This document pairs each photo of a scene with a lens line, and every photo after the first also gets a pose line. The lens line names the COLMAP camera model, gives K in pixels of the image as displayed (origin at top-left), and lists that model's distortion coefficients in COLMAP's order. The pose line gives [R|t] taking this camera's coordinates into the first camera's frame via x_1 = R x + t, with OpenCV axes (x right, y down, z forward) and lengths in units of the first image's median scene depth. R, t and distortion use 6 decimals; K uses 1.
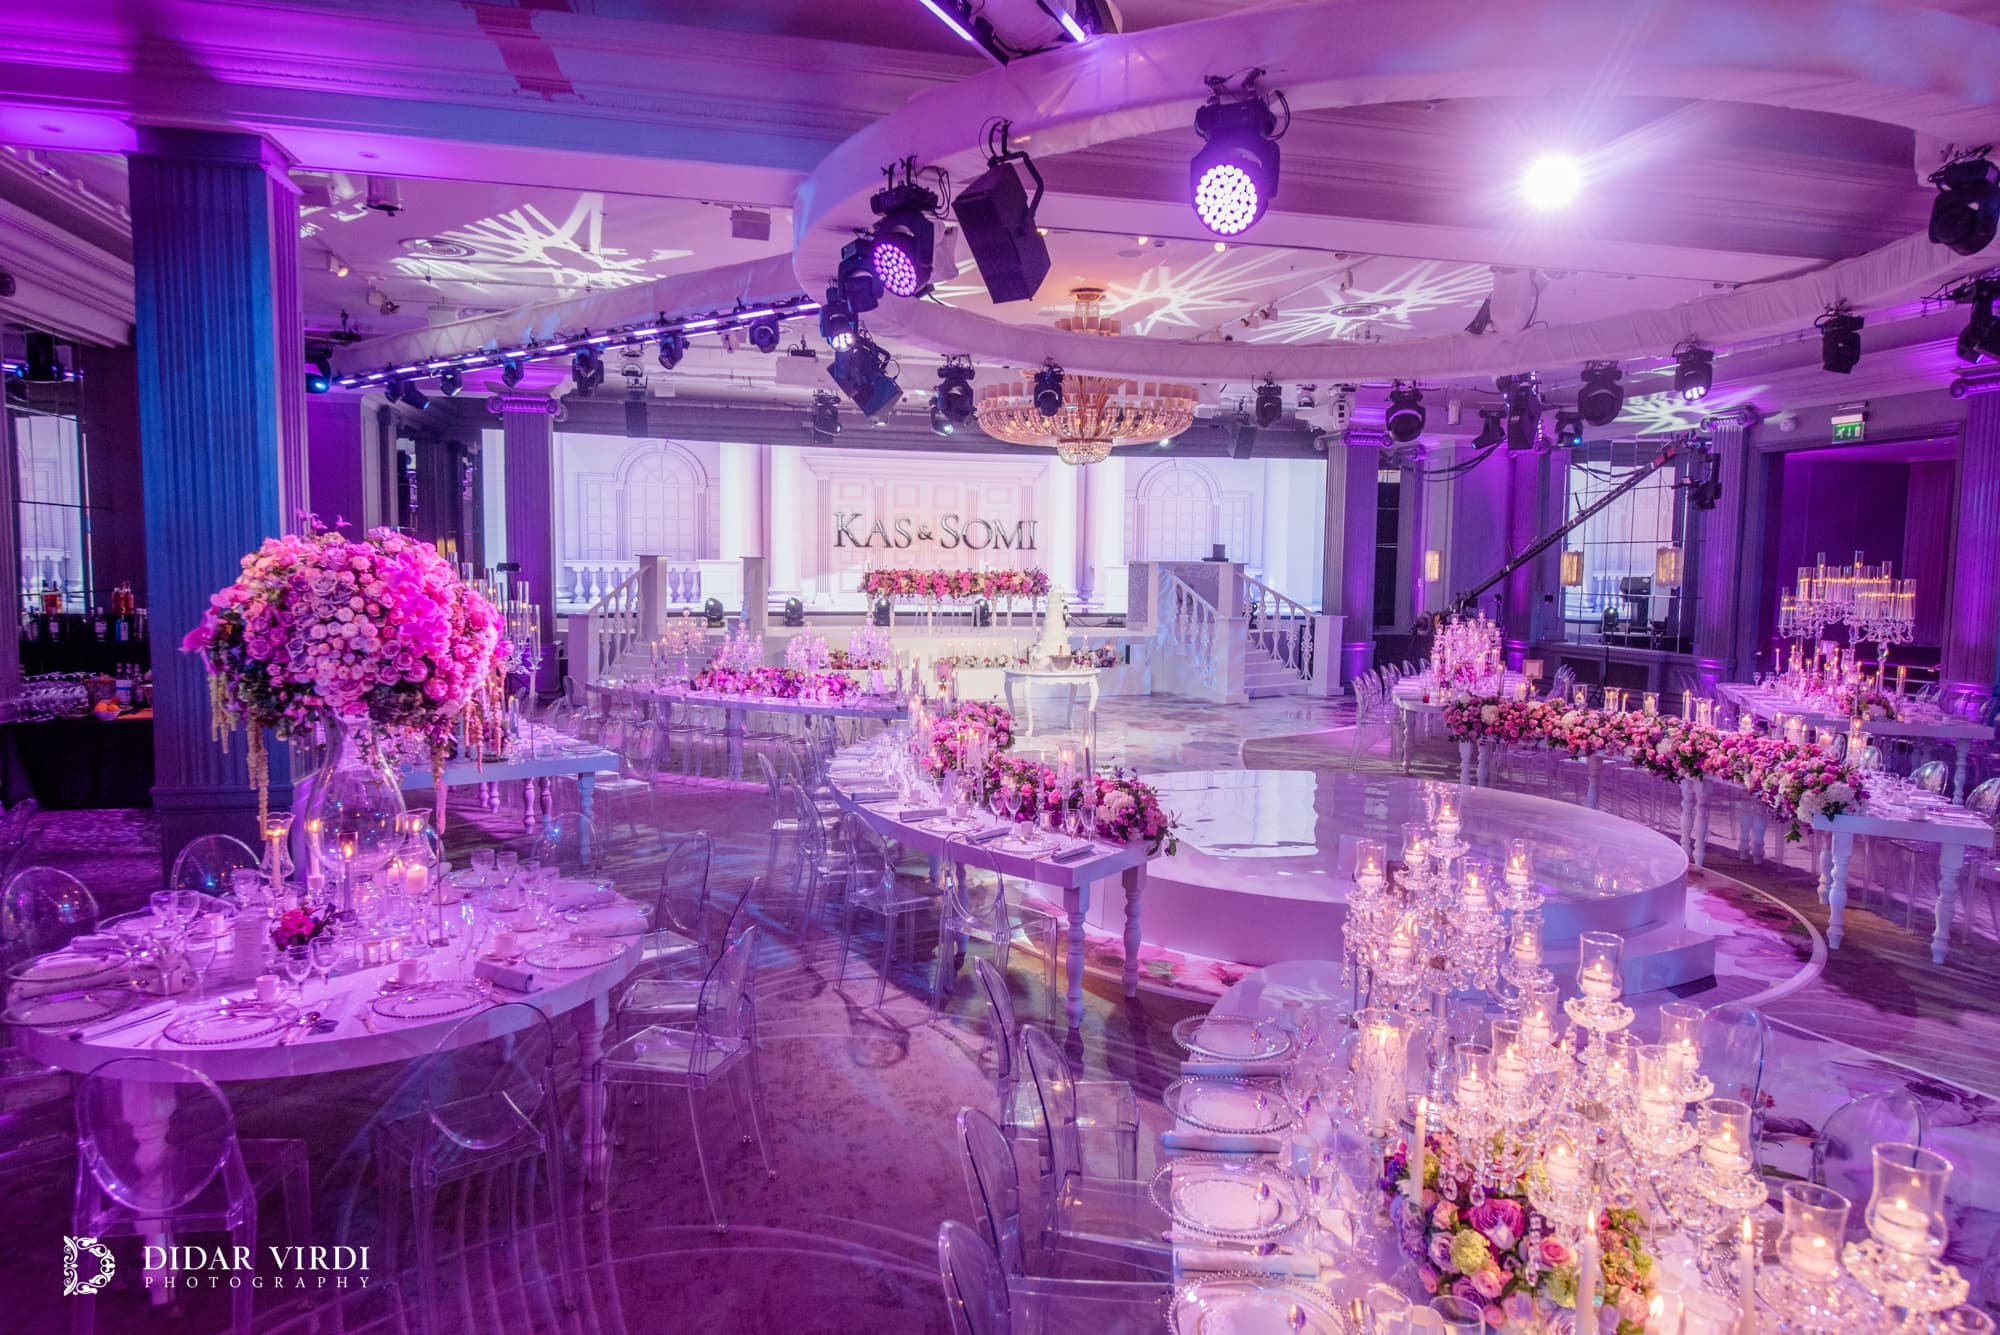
lens RADIAL K [[1240.3, 0, 1001.4], [0, 1240.3, 670.2], [0, 0, 1]] dist [-0.003185, 0.005776]
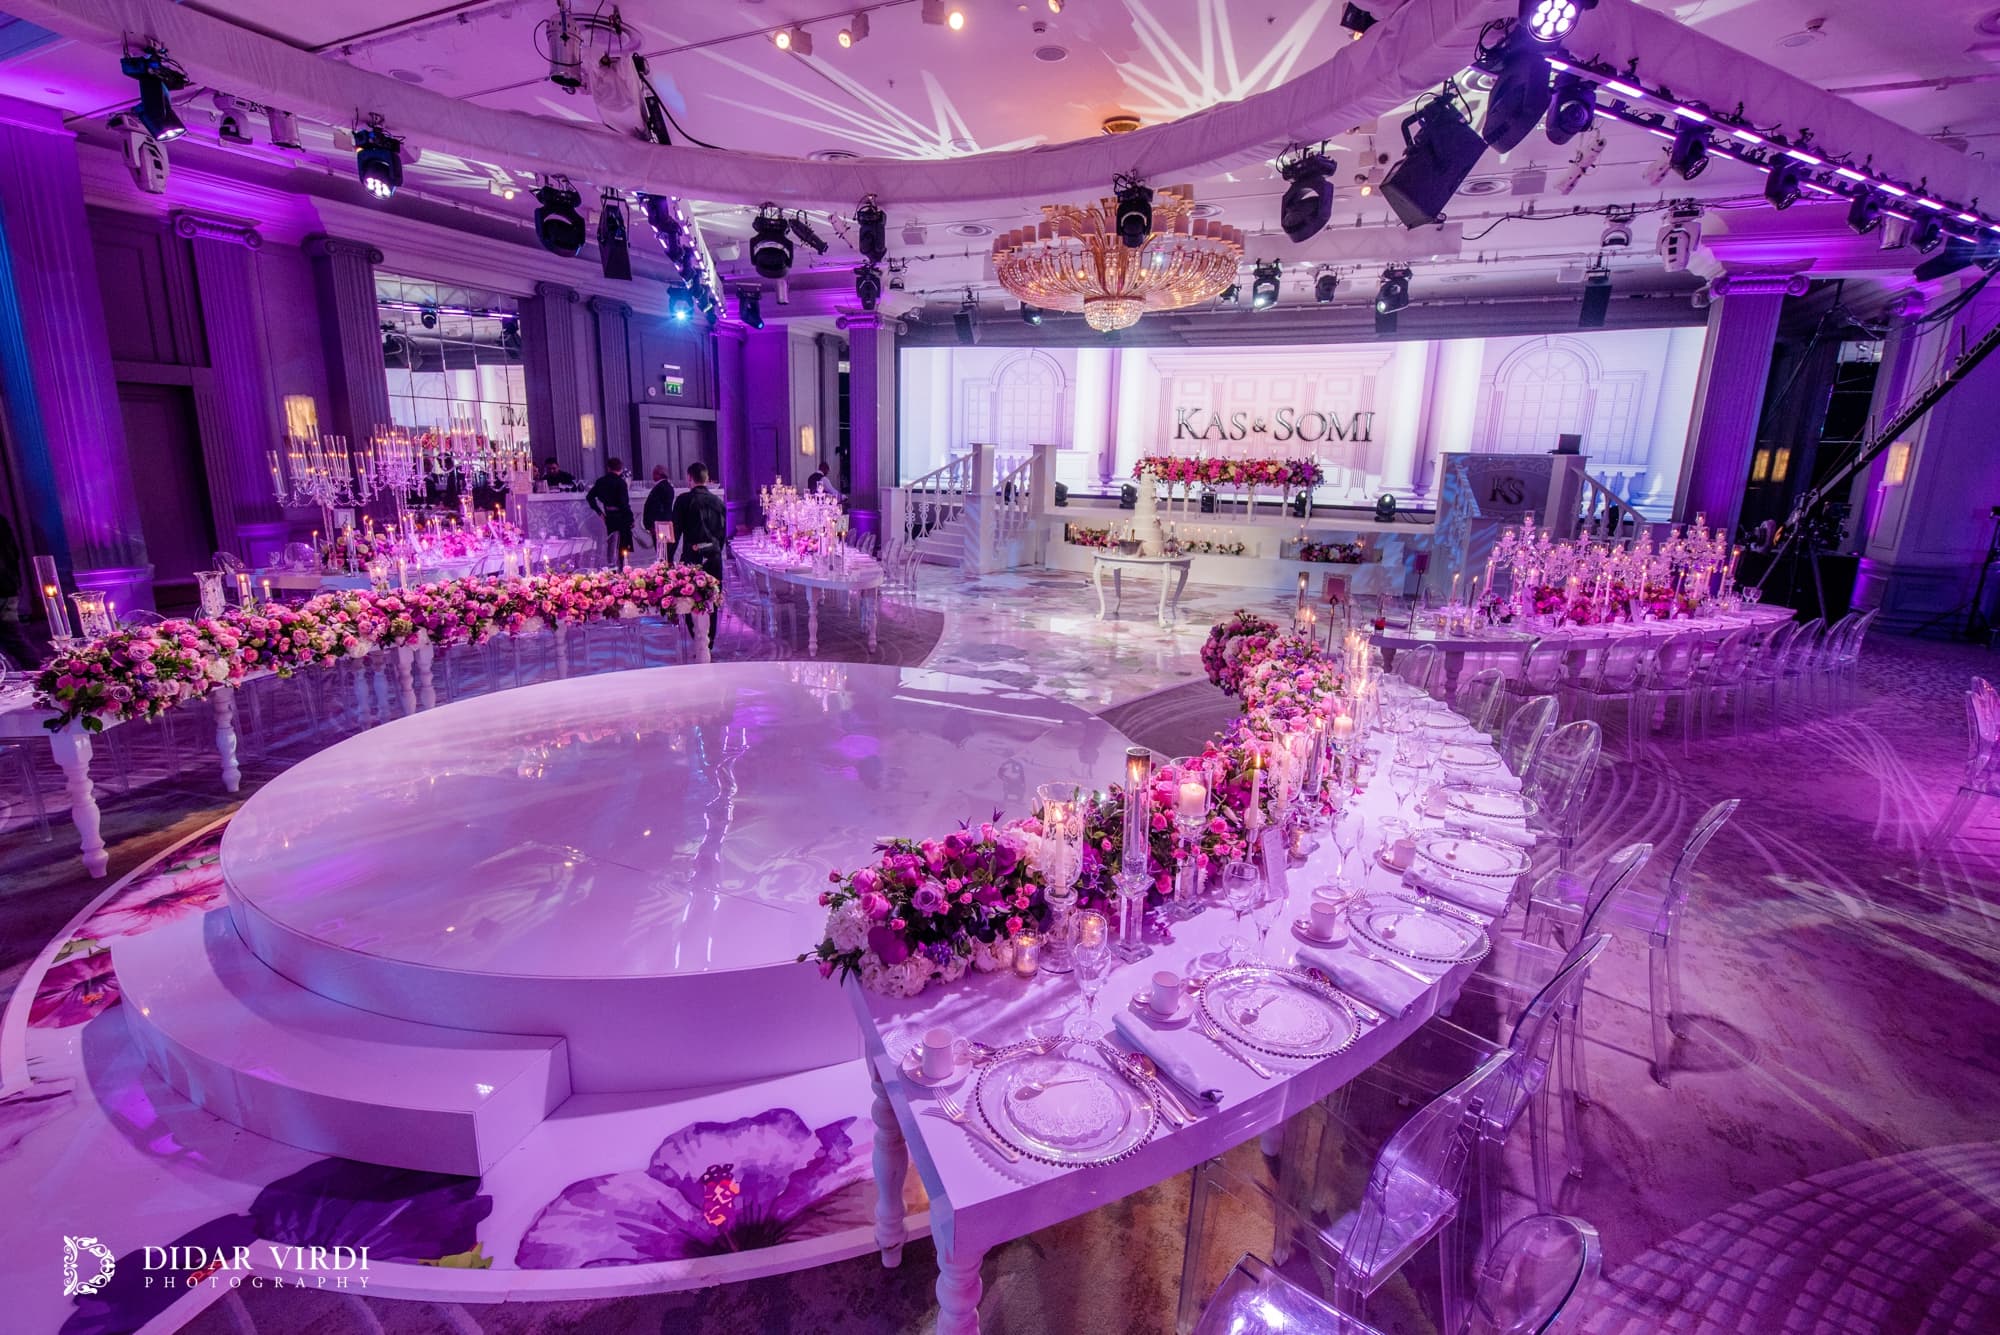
lens RADIAL K [[903.3, 0, 995.0], [0, 903.3, 669.2], [0, 0, 1]] dist [-0.008925, -0.003042]
pose [[0.777972, 0.150240, -0.610071, 0.327956], [-0.069604, 0.985622, 0.153965, -0.010659], [0.624431, -0.077317, 0.777244, 0.304286]]
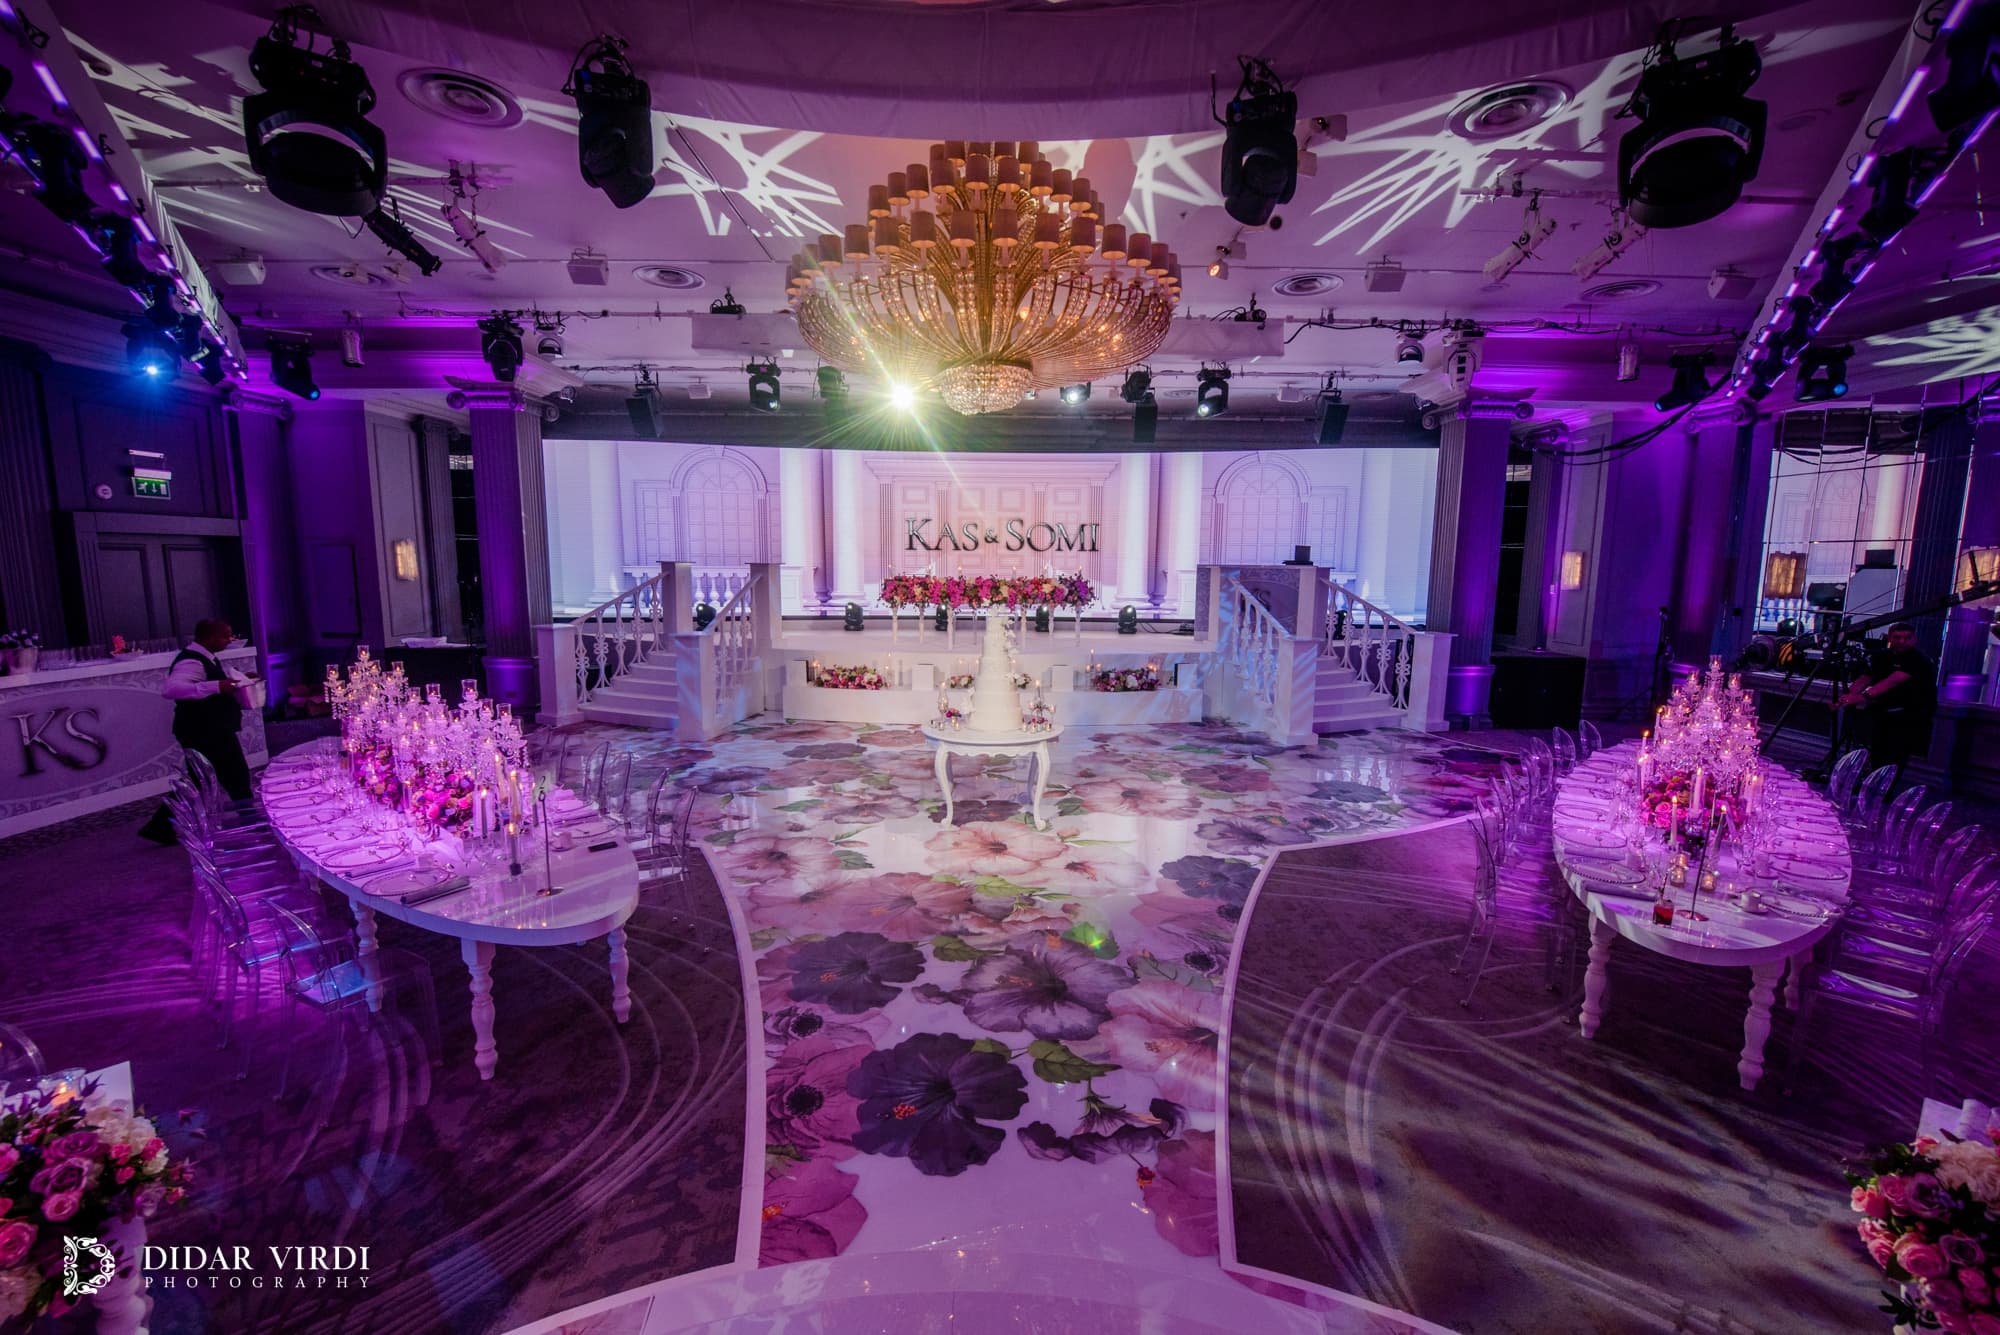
lens RADIAL K [[812.8, 0, 1000.4], [0, 812.8, 670.0], [0, 0, 1]] dist [-0.013918, -0.001820]
pose [[0.971932, 0.027982, -0.233592, 0.124672], [-0.016753, 0.998613, 0.049918, -0.045602], [0.234665, -0.044603, 0.971053, 0.459966]]
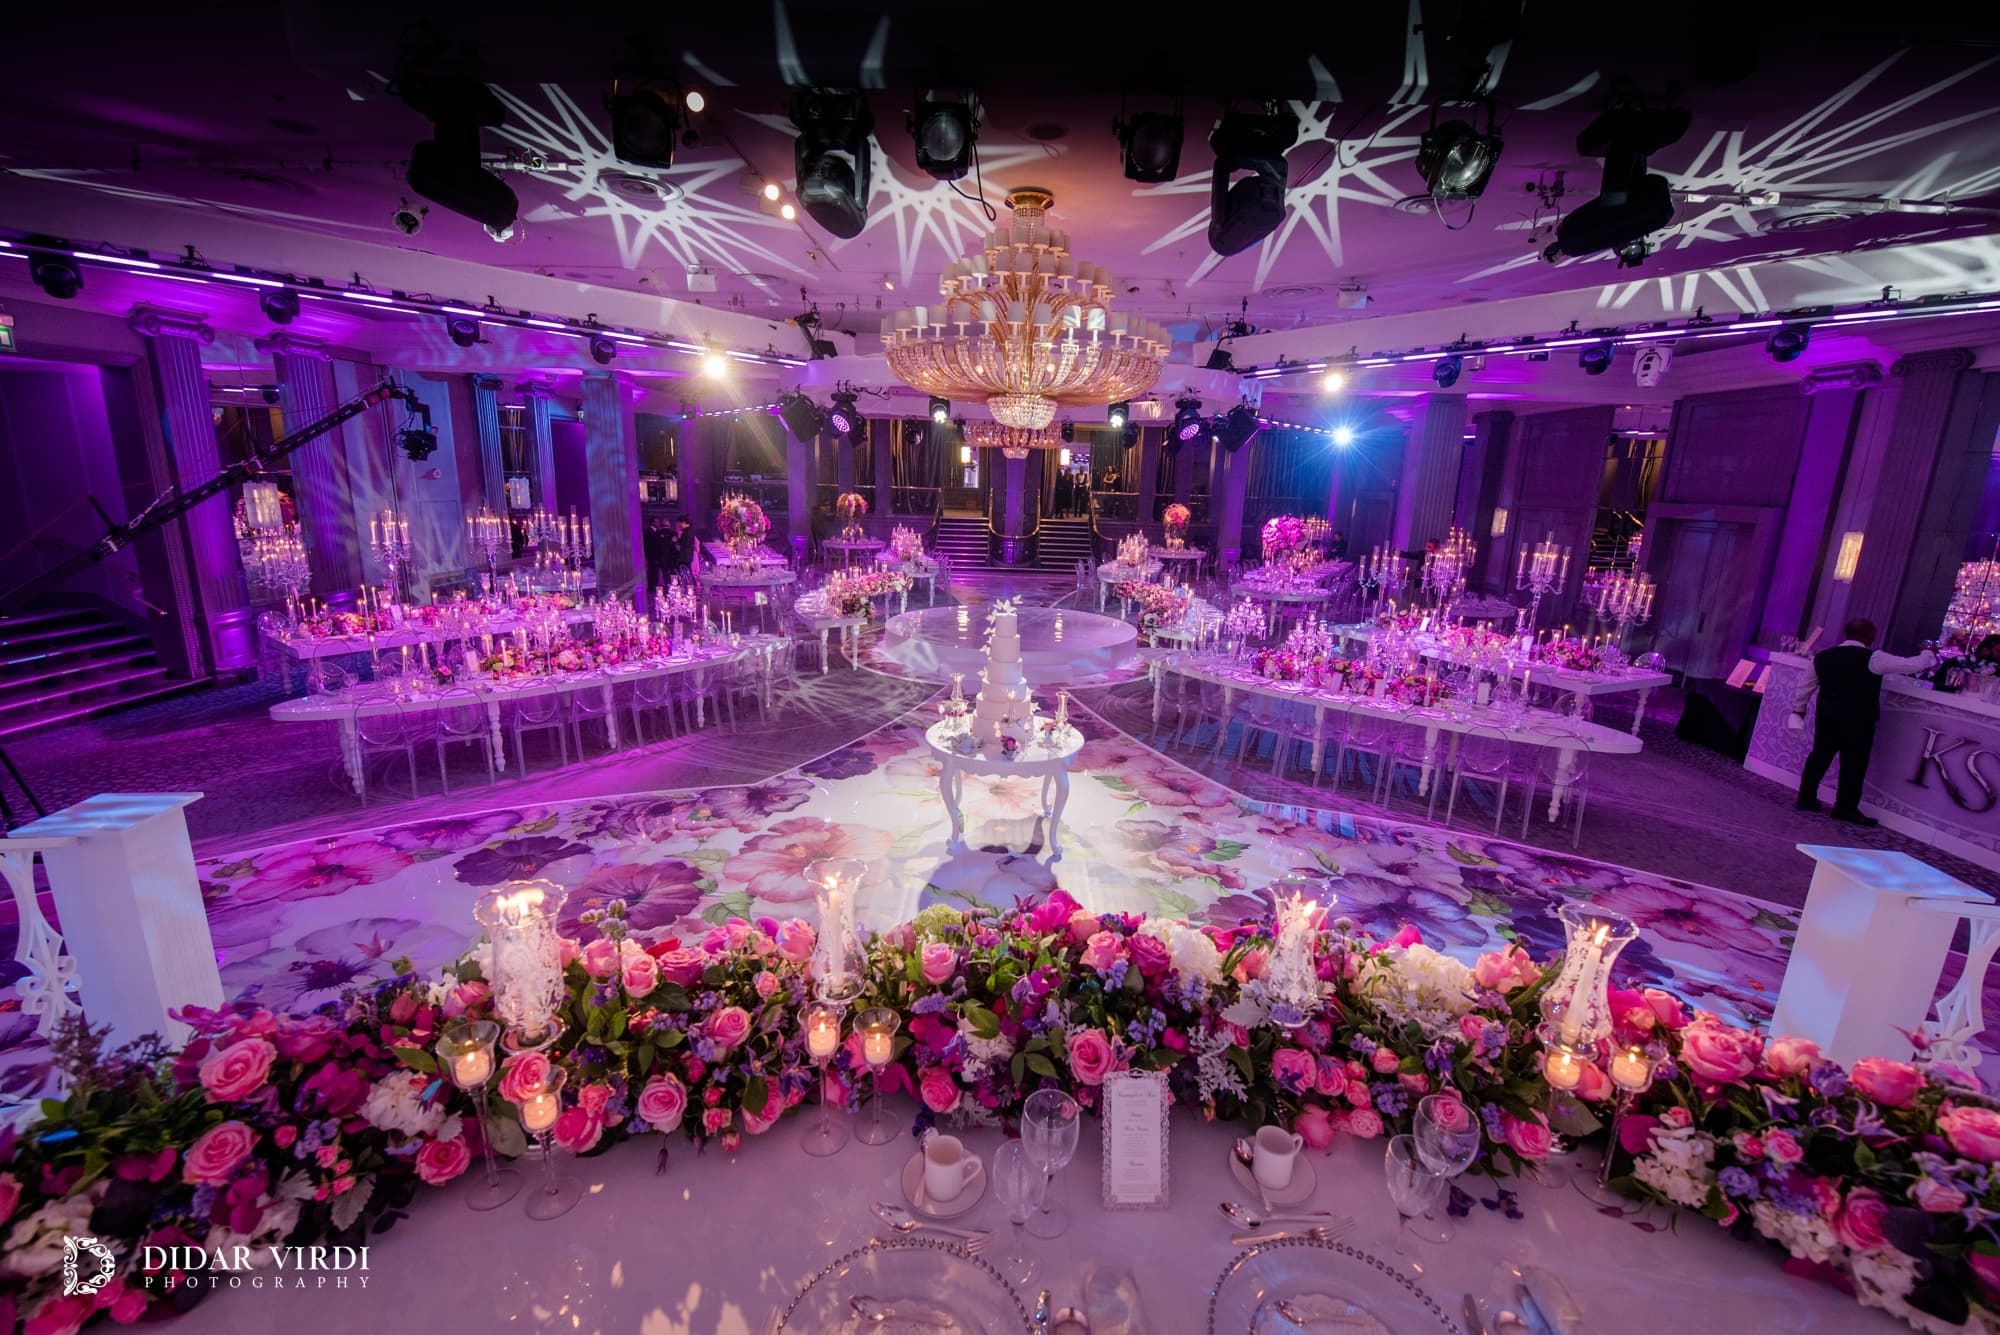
lens RADIAL K [[812.8, 0, 1008.6], [0, 812.8, 671.7], [0, 0, 1]] dist [-0.013918, -0.001820]
pose [[-0.968216, -0.096394, 0.230793, -0.044851], [-0.019559, 0.949104, 0.314355, -0.133551], [-0.249349, 0.299850, -0.920823, 1.132439]]
